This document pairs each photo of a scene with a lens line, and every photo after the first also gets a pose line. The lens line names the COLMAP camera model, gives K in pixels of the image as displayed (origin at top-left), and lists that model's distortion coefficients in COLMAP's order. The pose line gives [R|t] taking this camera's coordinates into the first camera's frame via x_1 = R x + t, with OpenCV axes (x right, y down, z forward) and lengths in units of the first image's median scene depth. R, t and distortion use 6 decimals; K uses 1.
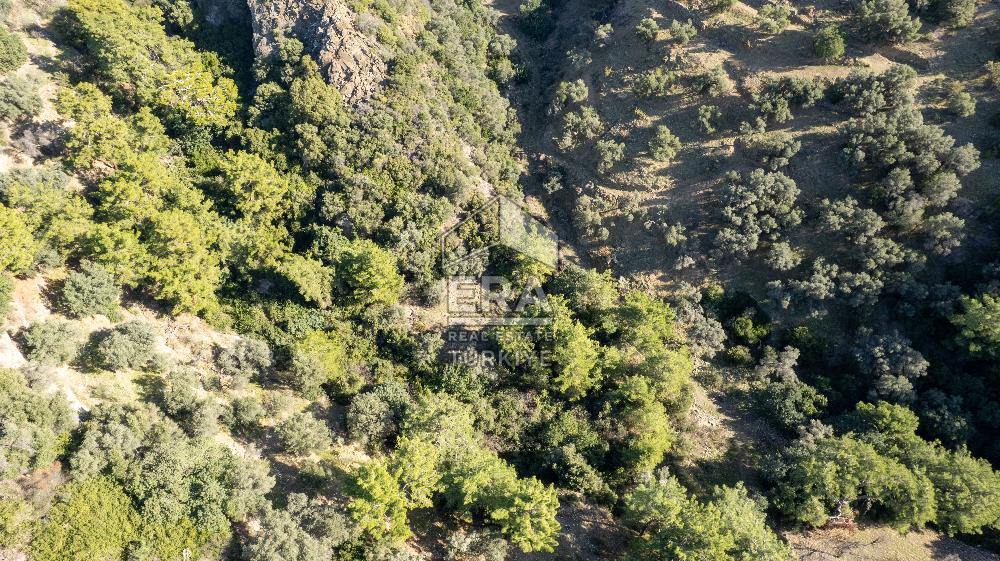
lens RADIAL K [[640.9, 0, 500.6], [0, 640.9, 282.5], [0, 0, 1]] dist [-0.081040, 0.072134]
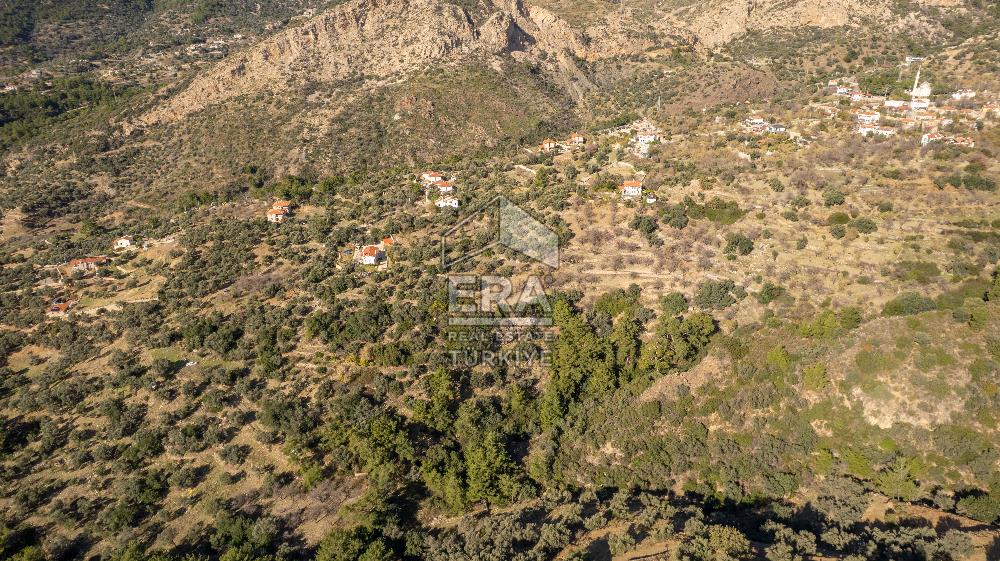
lens RADIAL K [[640.9, 0, 500.6], [0, 640.9, 282.5], [0, 0, 1]] dist [-0.081040, 0.072134]
pose [[-0.432817, 0.351092, -0.830304, 1.536307], [-0.657114, 0.507667, 0.557203, -1.347023], [0.617147, 0.786771, 0.010980, 0.457056]]
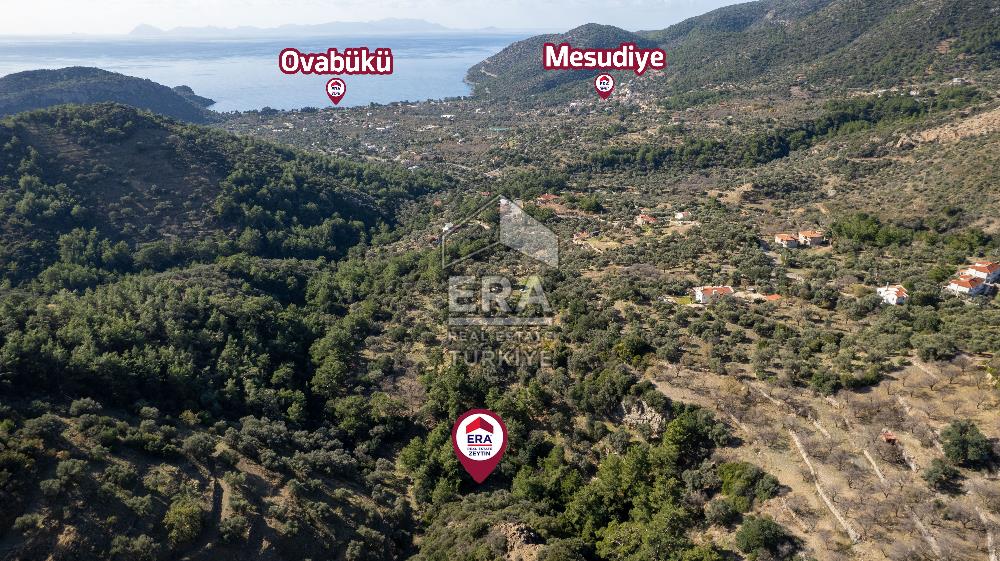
lens RADIAL K [[640.9, 0, 500.6], [0, 640.9, 282.5], [0, 0, 1]] dist [-0.081040, 0.072134]
pose [[-0.955676, -0.106371, 0.274534, -0.569592], [0.217968, 0.371219, 0.902600, -1.954132], [-0.197923, 0.922432, -0.331580, 1.021383]]
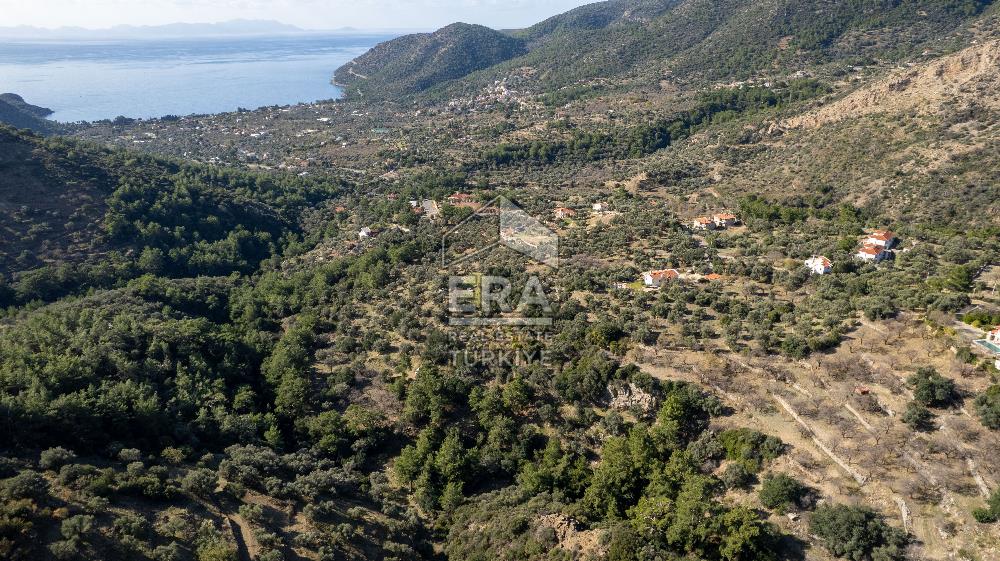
lens RADIAL K [[640.9, 0, 500.6], [0, 640.9, 282.5], [0, 0, 1]] dist [-0.081040, 0.072134]
pose [[-0.995869, -0.029154, 0.085990, -0.236135], [0.069844, 0.359173, 0.930654, -2.011278], [-0.058017, 0.932815, -0.355653, 1.072977]]
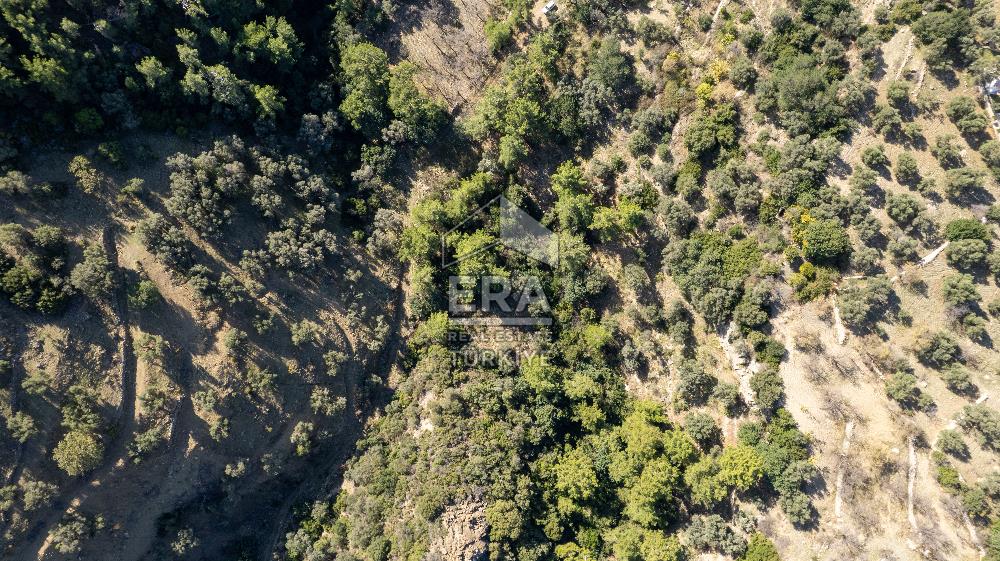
lens RADIAL K [[640.9, 0, 500.6], [0, 640.9, 282.5], [0, 0, 1]] dist [-0.081040, 0.072134]
pose [[-0.786915, -0.617047, -0.004185, 0.011018], [0.448003, -0.575972, 0.683776, -0.918813], [-0.424332, 0.536199, 0.729680, -0.176655]]
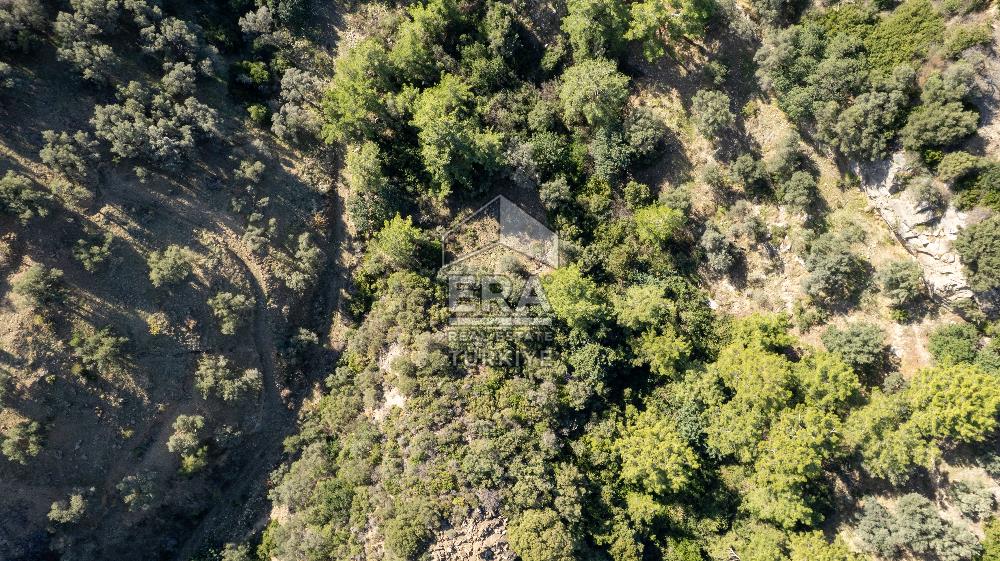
lens RADIAL K [[640.9, 0, 500.6], [0, 640.9, 282.5], [0, 0, 1]] dist [-0.081040, 0.072134]
pose [[-0.851917, -0.523670, 0.002622, -0.103223], [0.382474, -0.618782, 0.686165, -0.639959], [-0.357702, 0.585558, 0.727441, 0.335297]]
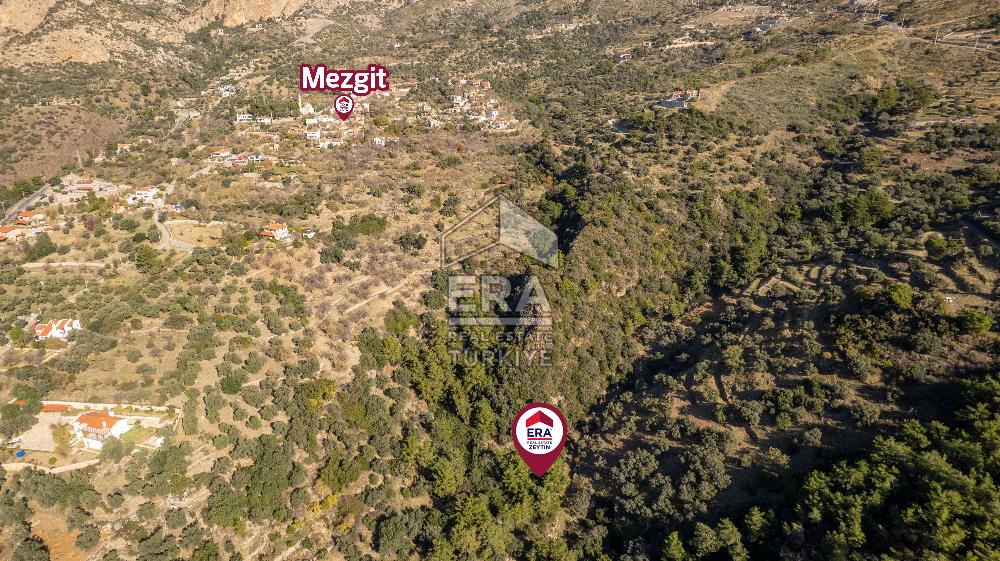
lens RADIAL K [[640.9, 0, 500.6], [0, 640.9, 282.5], [0, 0, 1]] dist [-0.081040, 0.072134]
pose [[0.704607, 0.245528, -0.665766, 1.297713], [-0.516790, 0.820501, -0.244347, 0.119993], [0.486268, 0.516230, 0.705018, -0.947146]]
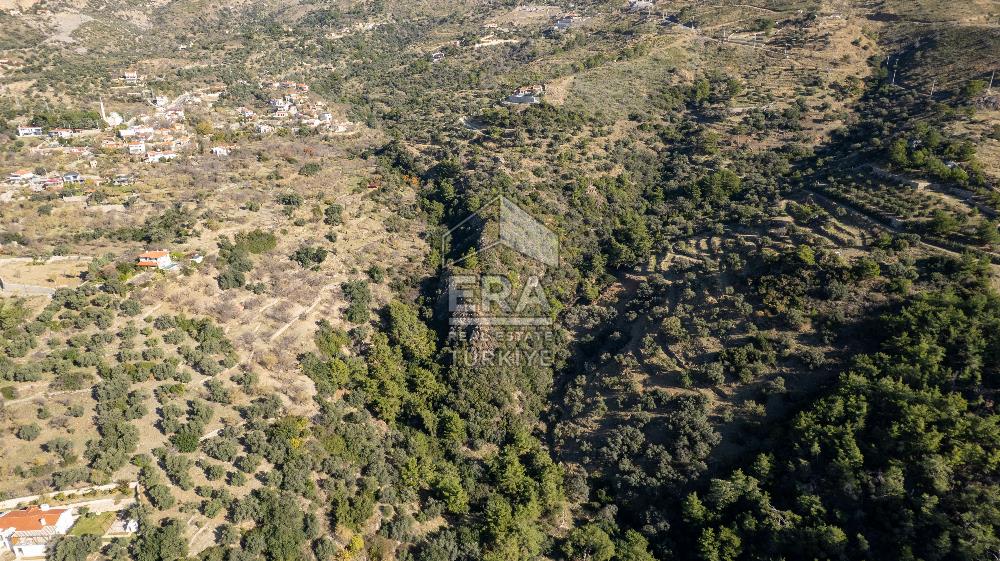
lens RADIAL K [[640.9, 0, 500.6], [0, 640.9, 282.5], [0, 0, 1]] dist [-0.081040, 0.072134]
pose [[0.904815, 0.148161, -0.399196, 0.796876], [-0.310855, 0.870540, -0.381483, 0.357331], [0.290996, 0.469264, 0.833734, -1.154238]]
